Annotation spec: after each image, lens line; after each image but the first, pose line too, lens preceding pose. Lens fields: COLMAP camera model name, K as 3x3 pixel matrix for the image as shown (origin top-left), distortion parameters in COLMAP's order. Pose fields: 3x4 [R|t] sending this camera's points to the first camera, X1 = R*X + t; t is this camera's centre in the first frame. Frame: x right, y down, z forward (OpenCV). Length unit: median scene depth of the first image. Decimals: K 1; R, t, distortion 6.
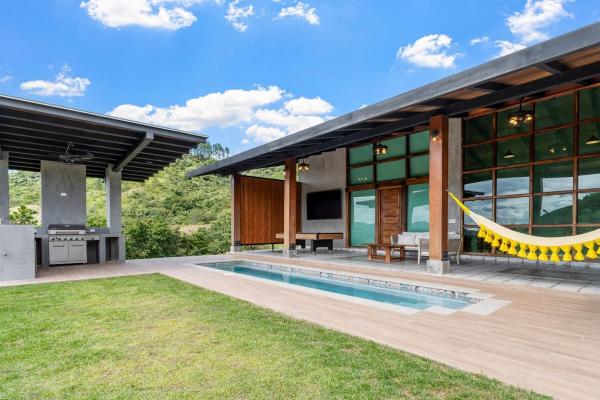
lens RADIAL K [[305.6, 0, 299.4], [0, 305.6, 241.6], [0, 0, 1]] dist [0.007643, 0.003025]
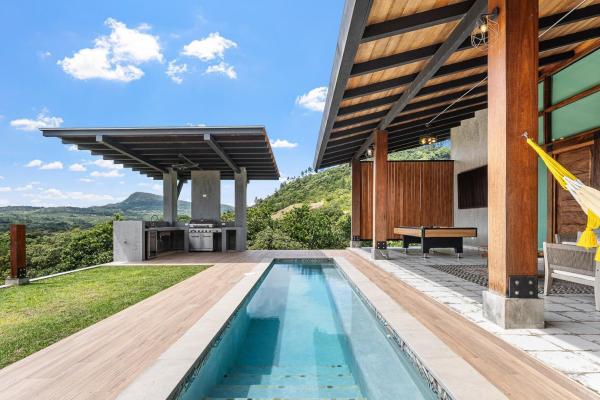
lens RADIAL K [[305.6, 0, 304.6], [0, 305.6, 222.5], [0, 0, 1]] dist [0.007643, 0.003025]
pose [[0.756571, -0.001602, -0.653910, 0.343461], [-0.021609, 0.999390, -0.027451, -0.016642], [0.653555, 0.034899, 0.756074, 0.304693]]
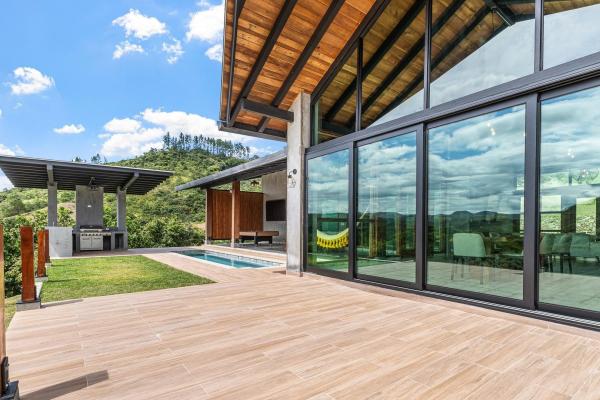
lens RADIAL K [[305.6, 0, 302.0], [0, 305.6, 236.0], [0, 0, 1]] dist [0.007643, 0.003025]
pose [[0.998033, 0.006878, -0.062304, 0.396398], [-0.007362, 0.999945, -0.007533, 0.002818], [0.062249, 0.007977, 0.998029, -0.474208]]
